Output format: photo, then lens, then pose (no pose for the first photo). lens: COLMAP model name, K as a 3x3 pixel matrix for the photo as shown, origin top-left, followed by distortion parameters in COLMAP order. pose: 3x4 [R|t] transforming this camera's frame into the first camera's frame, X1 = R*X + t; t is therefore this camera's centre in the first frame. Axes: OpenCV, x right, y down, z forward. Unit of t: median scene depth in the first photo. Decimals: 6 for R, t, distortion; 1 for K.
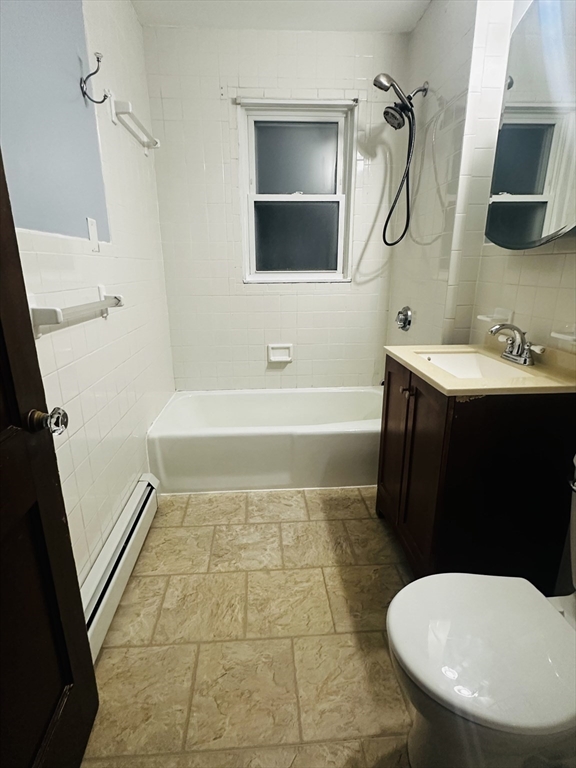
lens RADIAL K [[393.3, 0, 287.0], [0, 393.3, 383.5], [0, 0, 1]] dist [-0.001849, 0.000571]
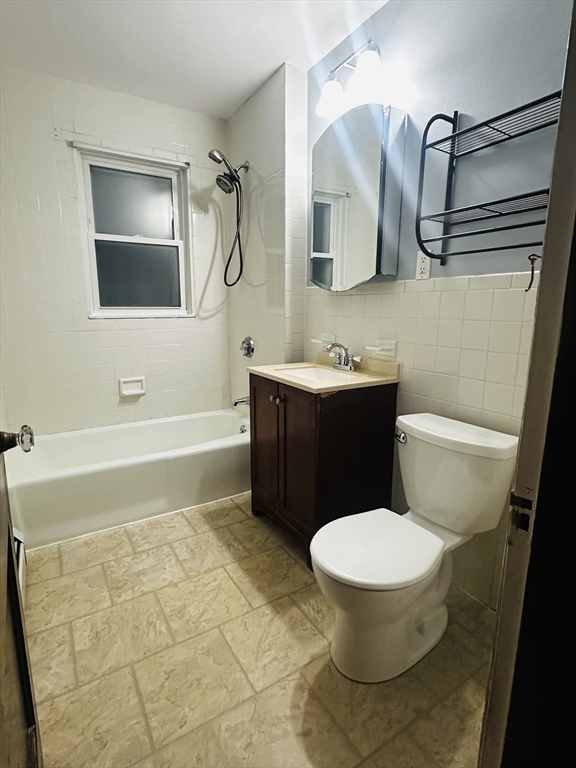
lens RADIAL K [[393.3, 0, 286.7], [0, 393.3, 384.3], [0, 0, 1]] dist [-0.001849, 0.000571]
pose [[0.882436, -0.083022, 0.463048, -0.188299], [0.127116, 0.989770, -0.064786, 0.045742], [-0.452933, 0.116030, 0.883962, -0.101621]]
